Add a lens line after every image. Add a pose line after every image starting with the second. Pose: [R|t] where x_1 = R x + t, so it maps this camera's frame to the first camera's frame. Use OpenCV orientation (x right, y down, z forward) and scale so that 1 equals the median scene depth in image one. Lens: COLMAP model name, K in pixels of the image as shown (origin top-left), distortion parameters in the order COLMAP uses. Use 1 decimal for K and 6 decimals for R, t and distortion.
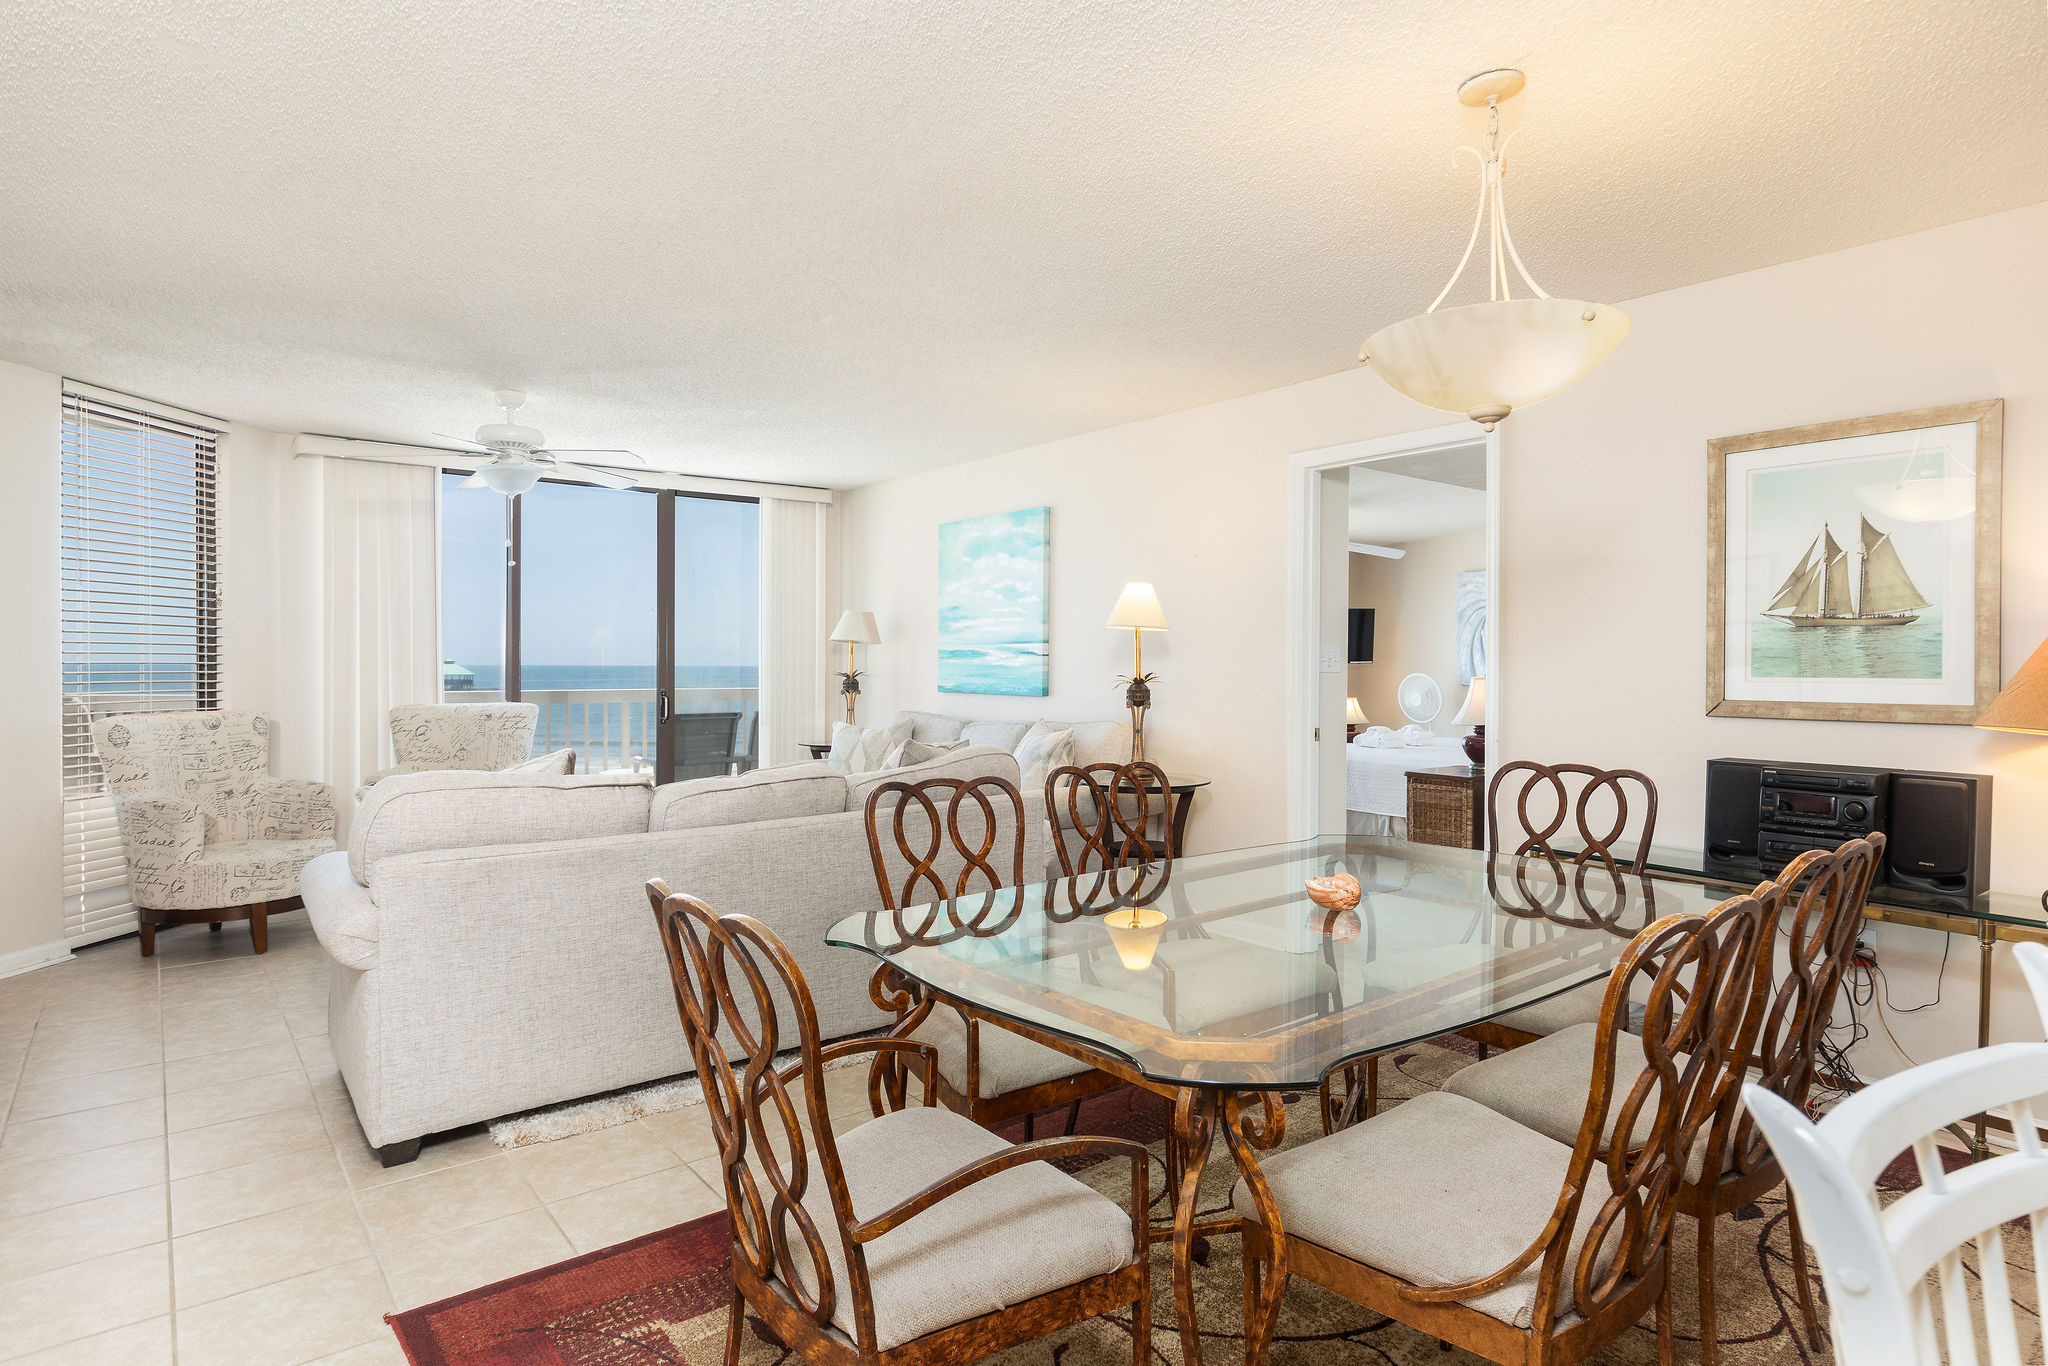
lens RADIAL K [[1127.6, 0, 1024.0], [0, 1127.6, 683.0], [0, 0, 1]] dist [-0.000777, -0.000630]
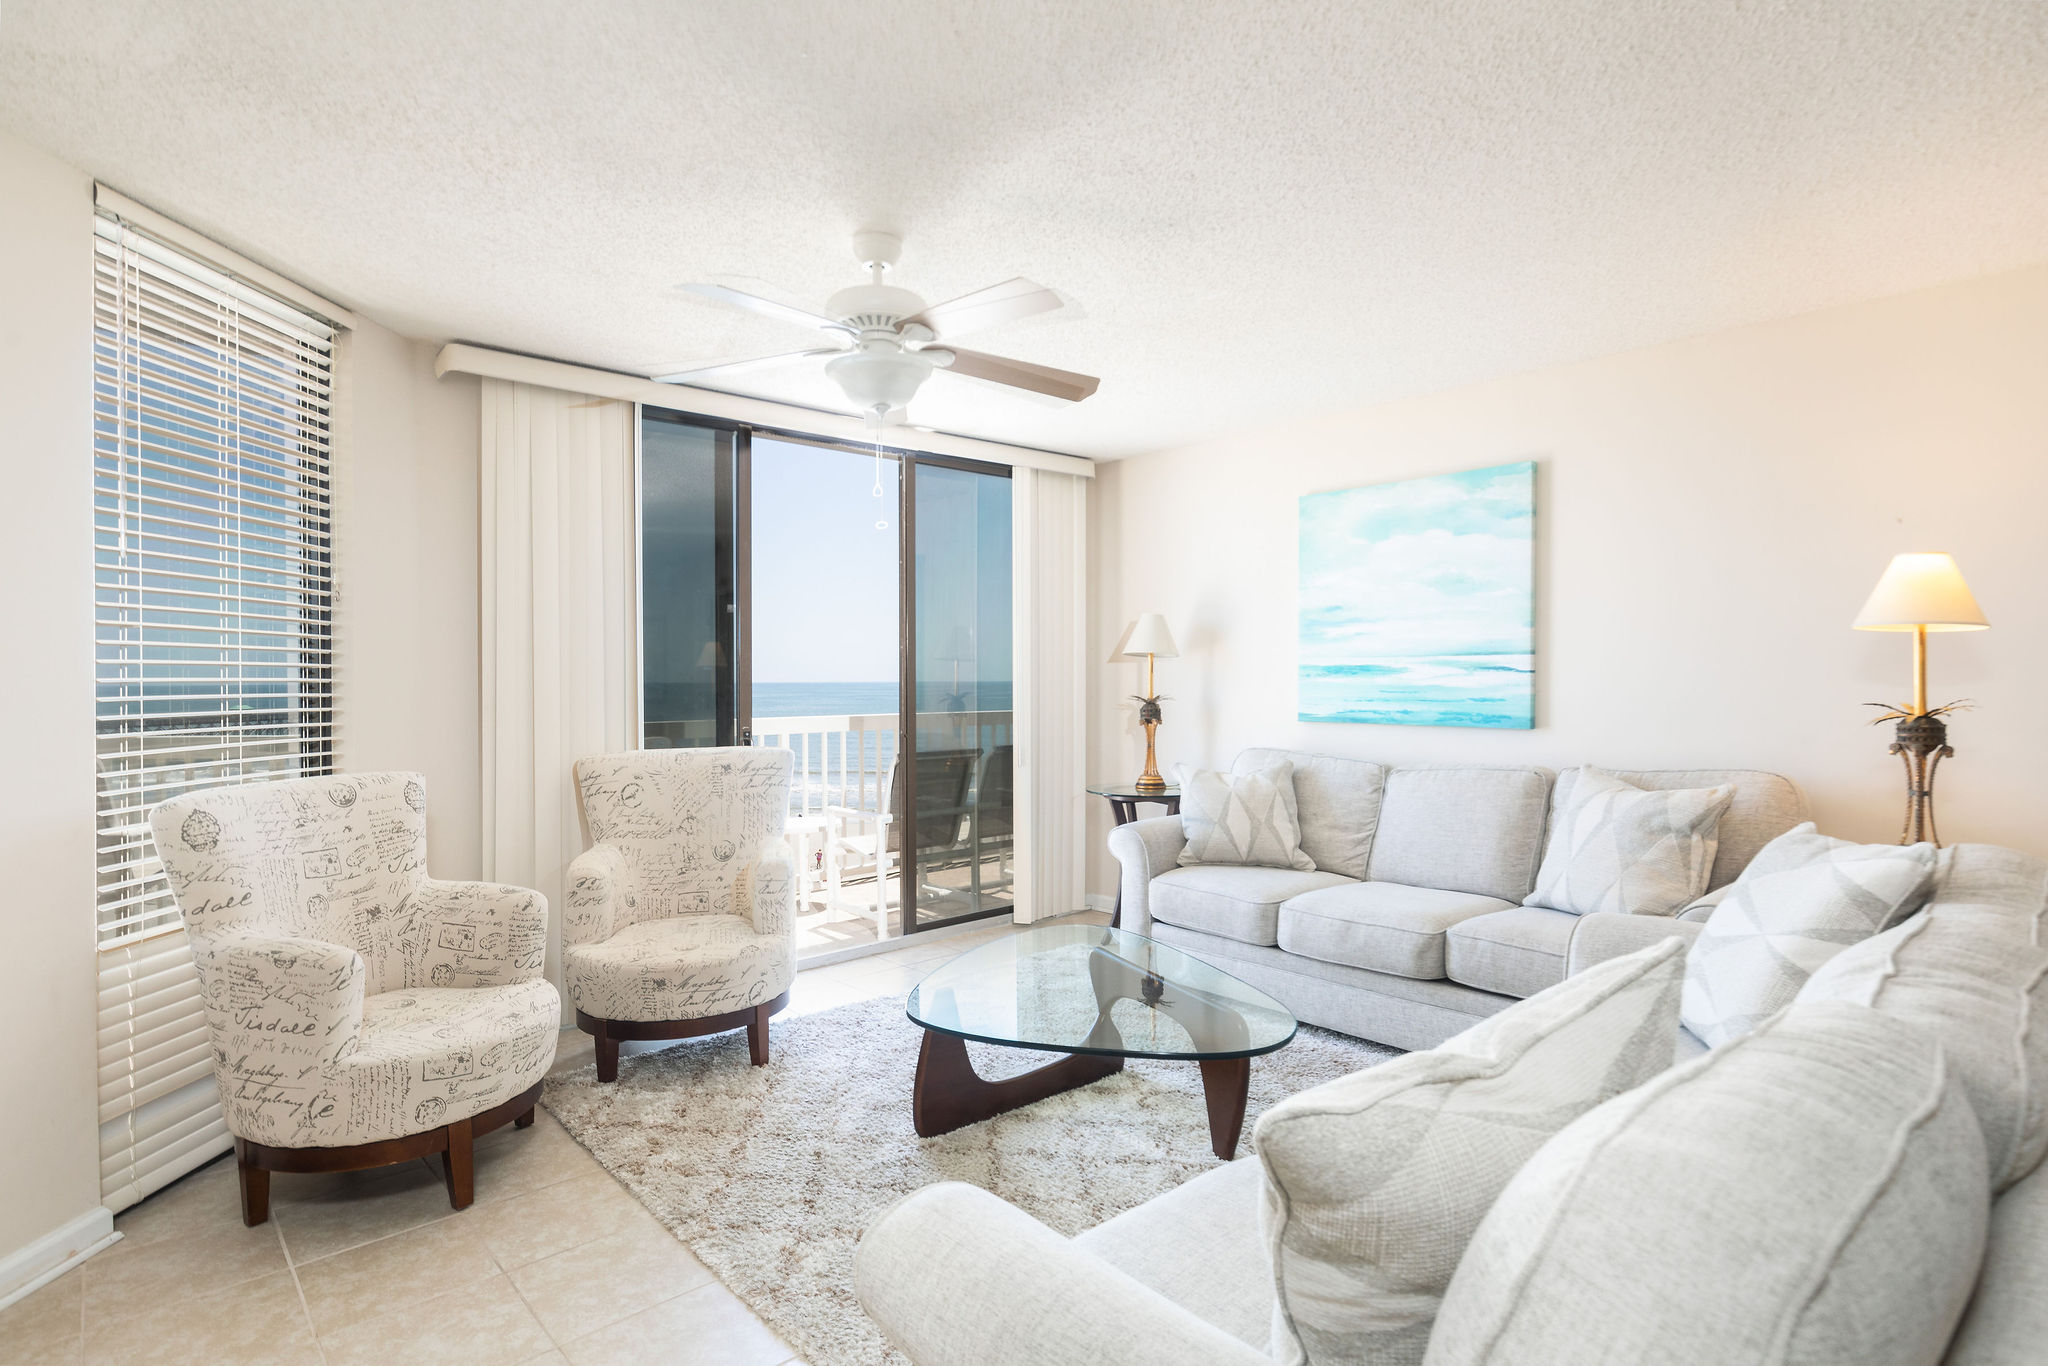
lens RADIAL K [[1053.7, 0, 1024.0], [0, 1053.7, 683.0], [0, 0, 1]] dist [-0.000723, -0.000280]
pose [[0.997731, -0.009050, 0.066716, -0.345772], [0.009855, 0.999882, -0.011748, -0.012681], [-0.066602, 0.012379, 0.997703, 0.362592]]
